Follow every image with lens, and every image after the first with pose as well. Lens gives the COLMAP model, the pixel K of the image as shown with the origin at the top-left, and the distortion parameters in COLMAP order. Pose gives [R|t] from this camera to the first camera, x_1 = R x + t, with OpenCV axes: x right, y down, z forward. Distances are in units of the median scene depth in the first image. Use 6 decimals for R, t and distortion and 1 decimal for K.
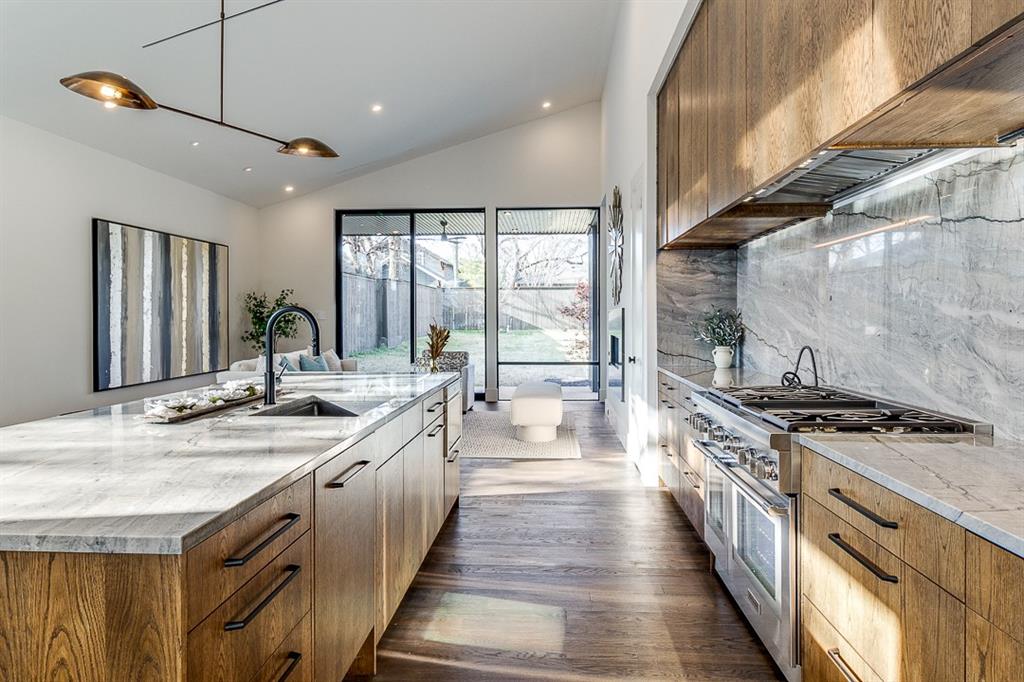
lens RADIAL K [[656.0, 0, 513.6], [0, 656.0, 324.6], [0, 0, 1]] dist [0.000487, -0.000279]
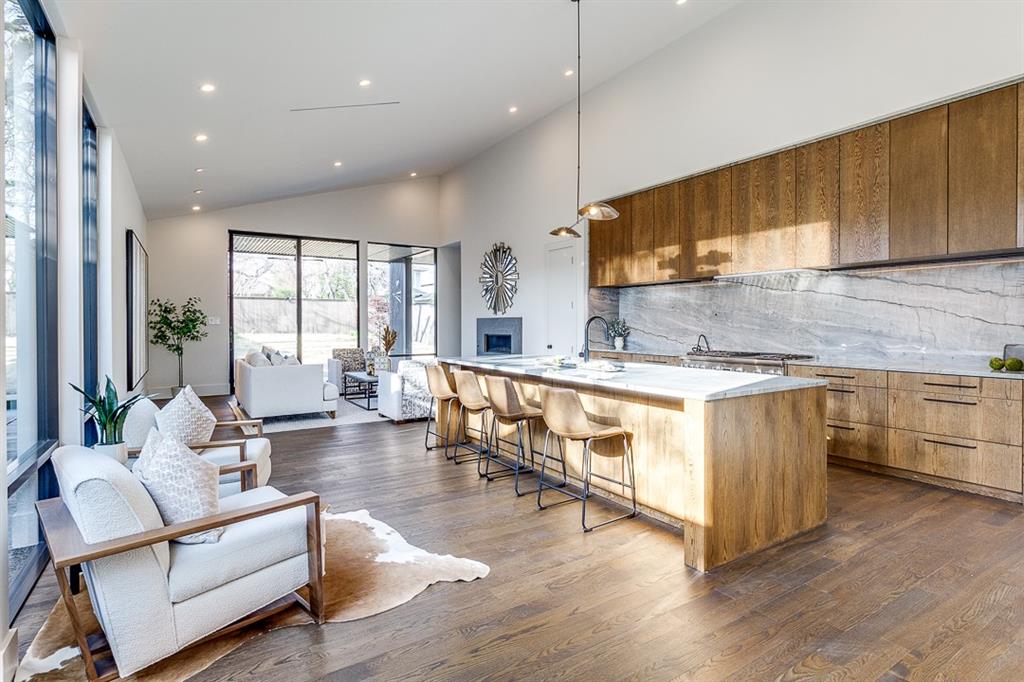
lens RADIAL K [[514.8, 0, 516.7], [0, 514.8, 330.3], [0, 0, 1]] dist [0.000952, -0.000387]
pose [[0.805662, -0.006706, 0.592337, -0.509951], [0.005599, 0.999977, 0.003706, 0.002651], [-0.592349, 0.000331, 0.805681, -0.044438]]
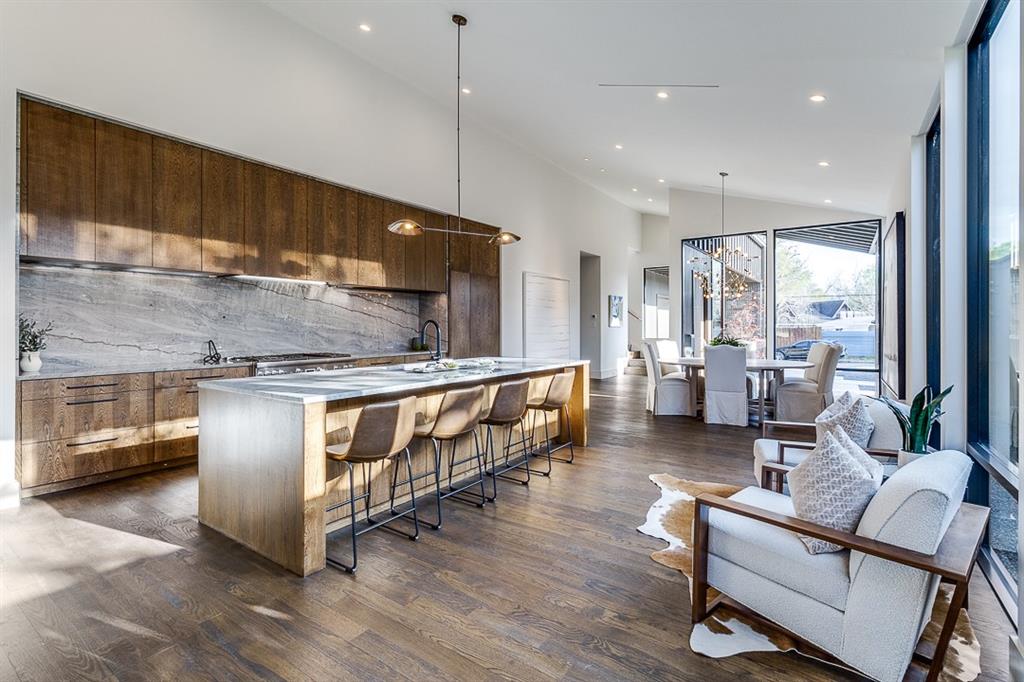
lens RADIAL K [[474.4, 0, 512.9], [0, 474.4, 327.2], [0, 0, 1]] dist [0.000012, -0.000450]
pose [[-0.854548, 0.001248, 0.519370, -0.465384], [0.006652, 0.999941, 0.008542, -0.005575], [-0.519329, 0.010754, -0.854507, 0.747115]]
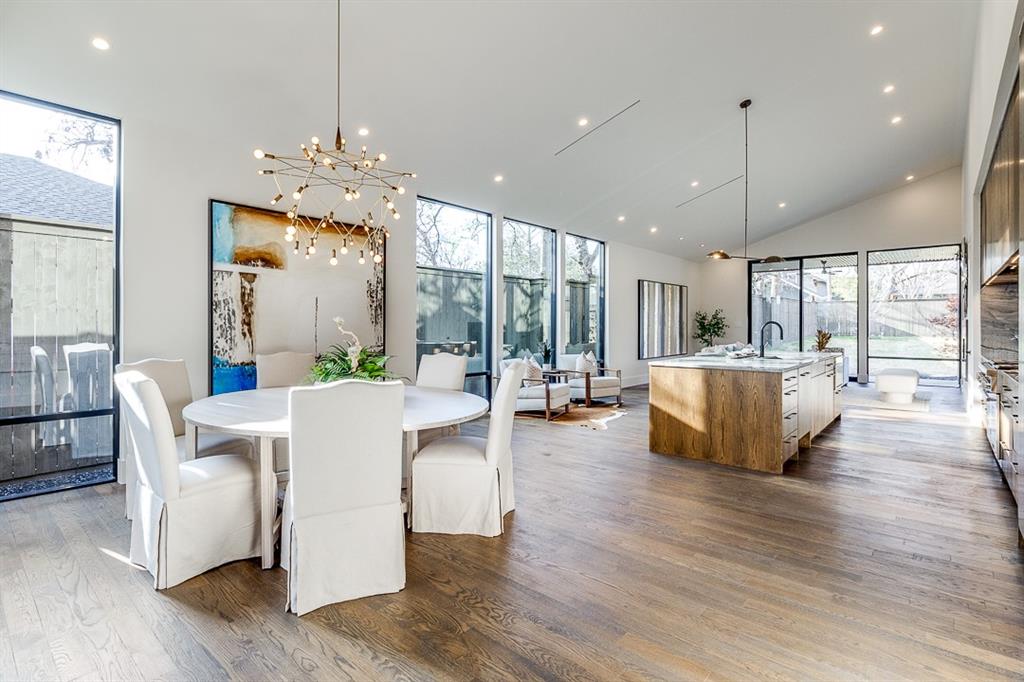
lens RADIAL K [[499.9, 0, 513.2], [0, 499.9, 326.0], [0, 0, 1]] dist [-0.000672, -0.000606]
pose [[0.797530, 0.002476, -0.603274, 0.021382], [-0.008527, 0.999938, -0.007169, 0.005576], [0.603219, 0.010862, 0.797502, -0.458830]]
